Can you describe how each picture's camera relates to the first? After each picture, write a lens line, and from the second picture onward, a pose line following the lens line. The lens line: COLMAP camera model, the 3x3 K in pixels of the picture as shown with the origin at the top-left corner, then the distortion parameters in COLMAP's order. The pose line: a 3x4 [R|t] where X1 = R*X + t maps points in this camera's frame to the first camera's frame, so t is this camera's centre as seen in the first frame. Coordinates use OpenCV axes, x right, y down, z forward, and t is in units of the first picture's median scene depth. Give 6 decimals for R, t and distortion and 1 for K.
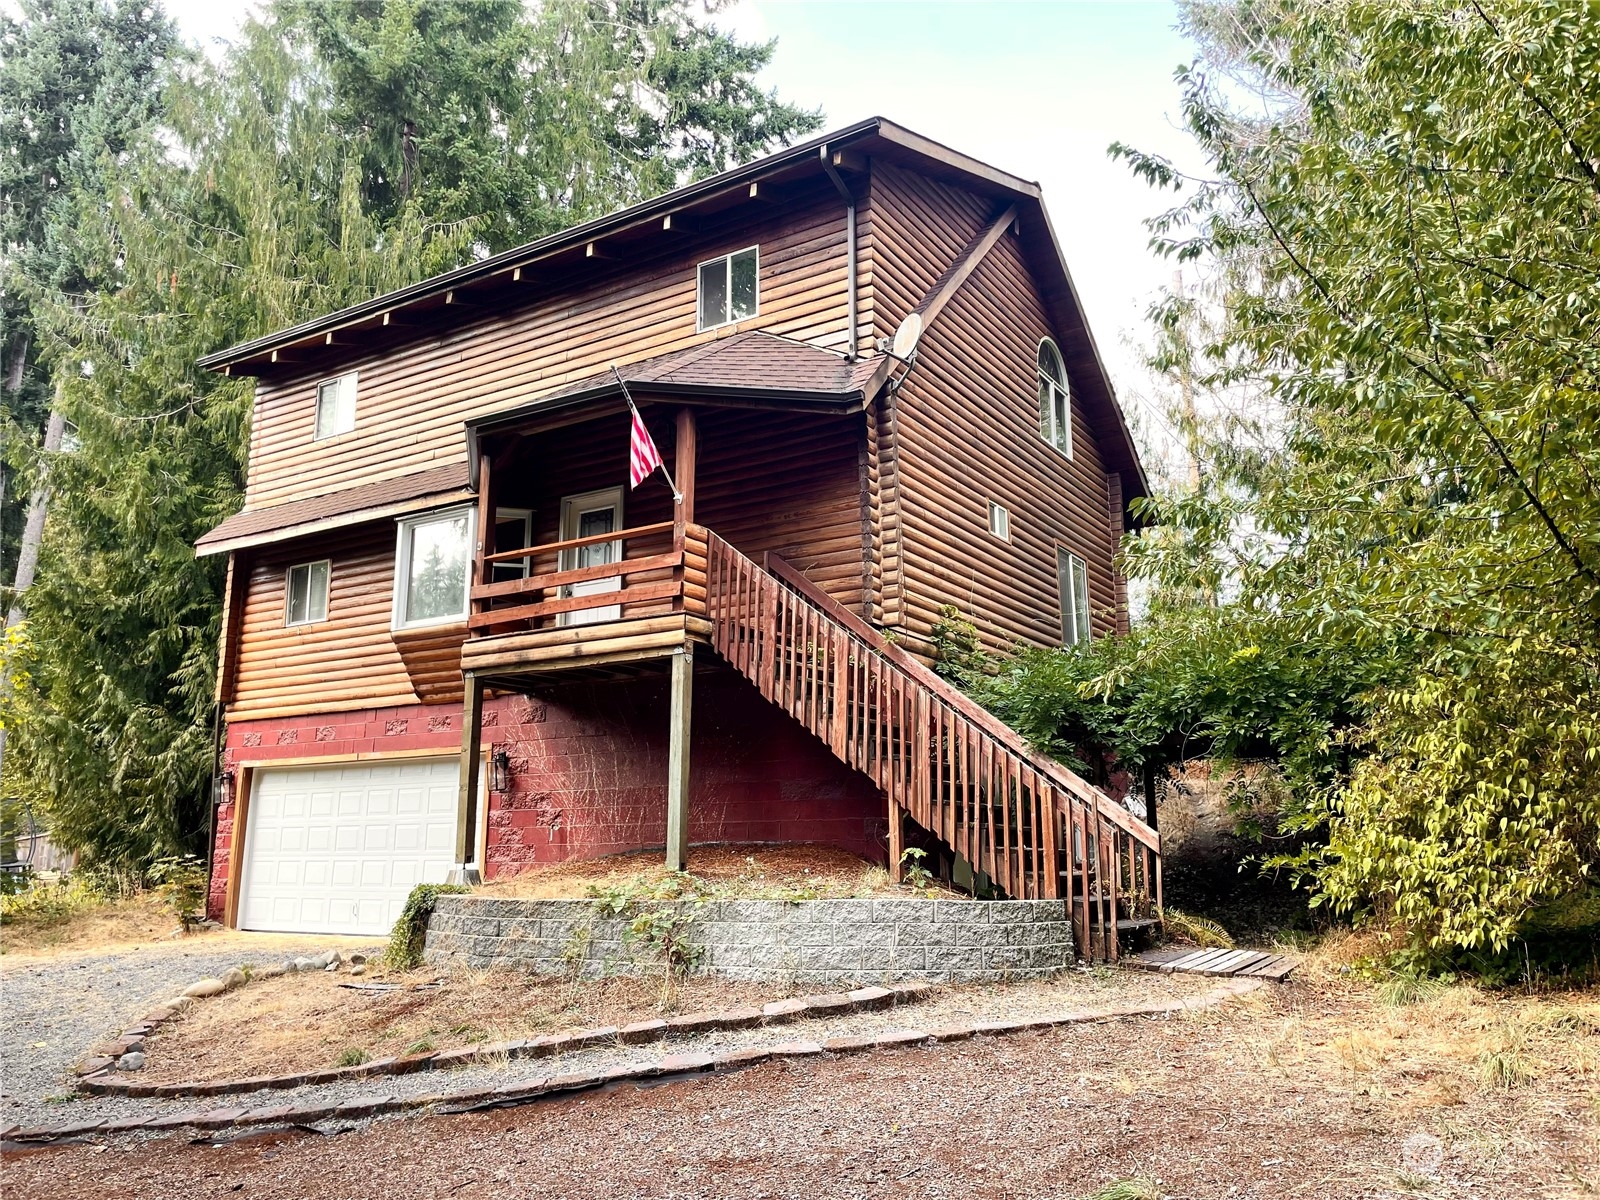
lens RADIAL K [[1206.4, 0, 800.0], [0, 1206.4, 600.0], [0, 0, 1]] dist [0.054914, -0.005437]
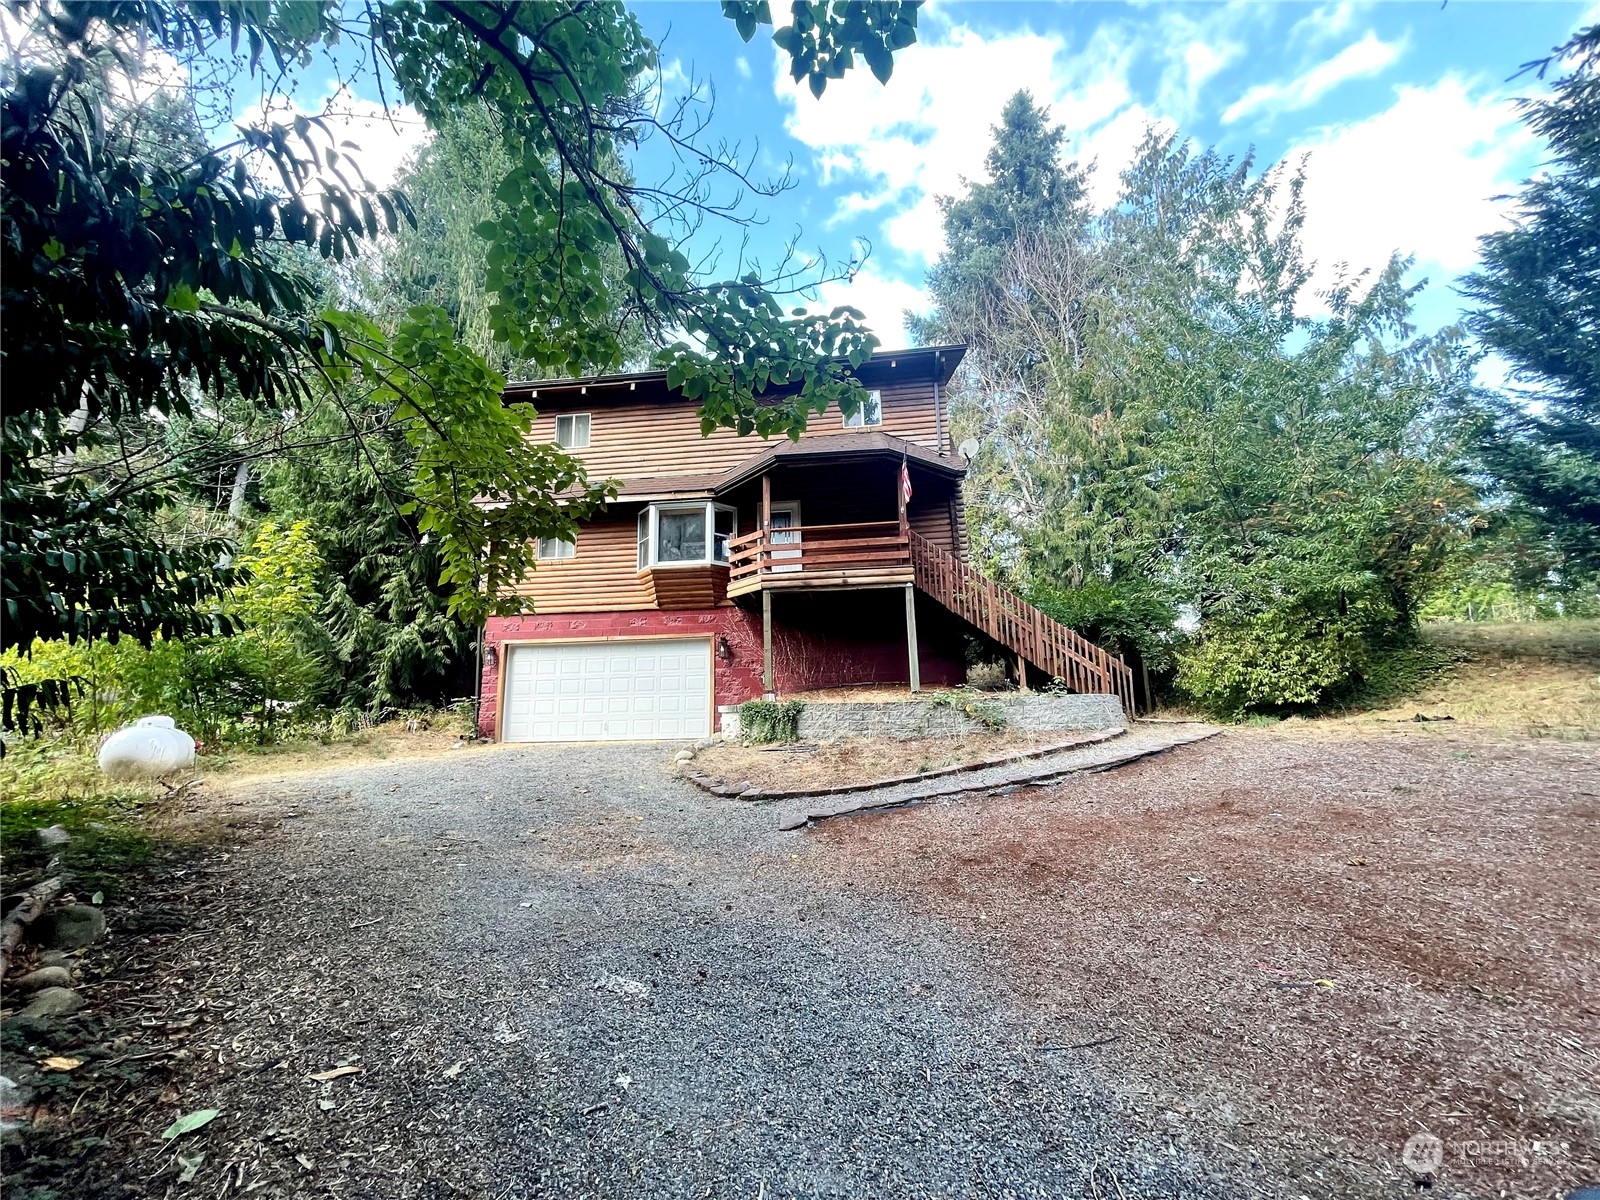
lens RADIAL K [[644.1, 0, 789.1], [0, 644.1, 600.9], [0, 0, 1]] dist [0.000900, -0.000066]
pose [[0.903953, 0.064360, 0.422762, -0.602713], [-0.070174, 0.997533, -0.001814, 0.069418], [-0.421836, -0.028027, 0.906239, 0.083090]]
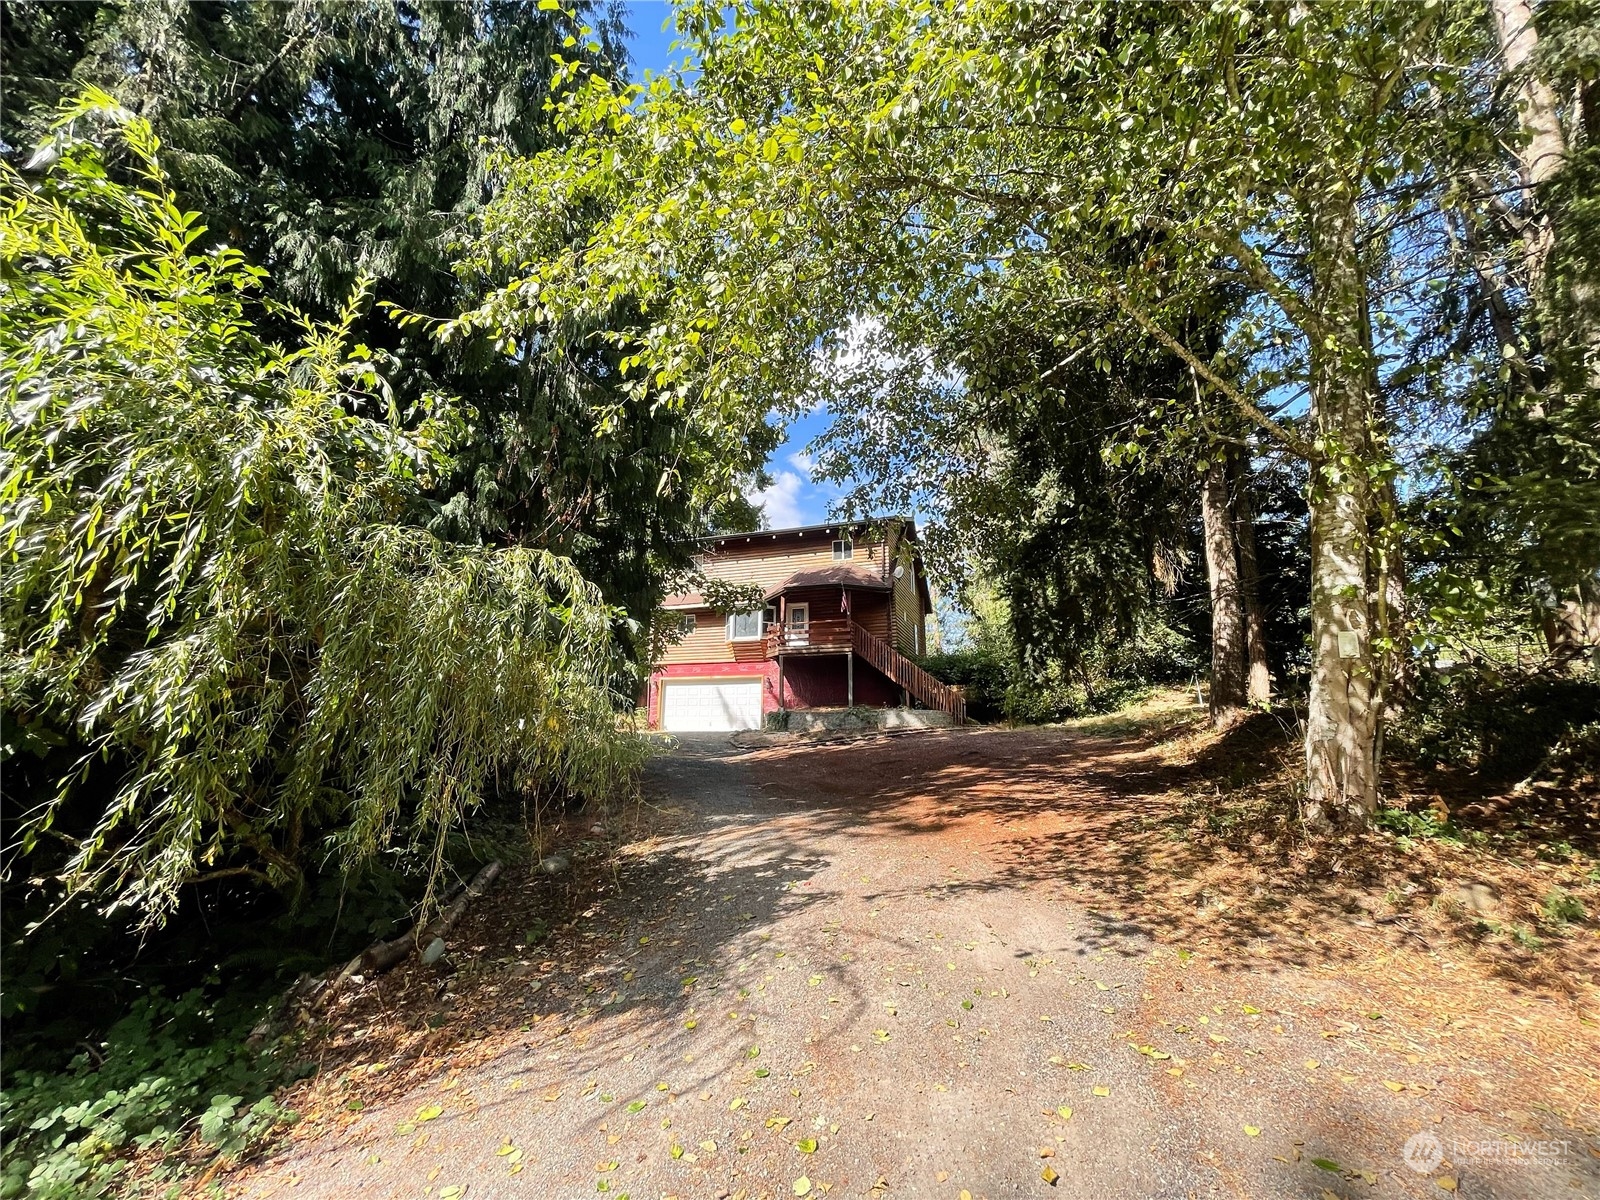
lens RADIAL K [[638.5, 0, 793.8], [0, 638.5, 602.7], [0, 0, 1]] dist [-0.000704, 0.000119]
pose [[0.976864, 0.050019, 0.207932, -0.592073], [-0.048431, 0.998745, -0.012726, -0.069277], [-0.208308, 0.002362, 0.978061, -0.821023]]
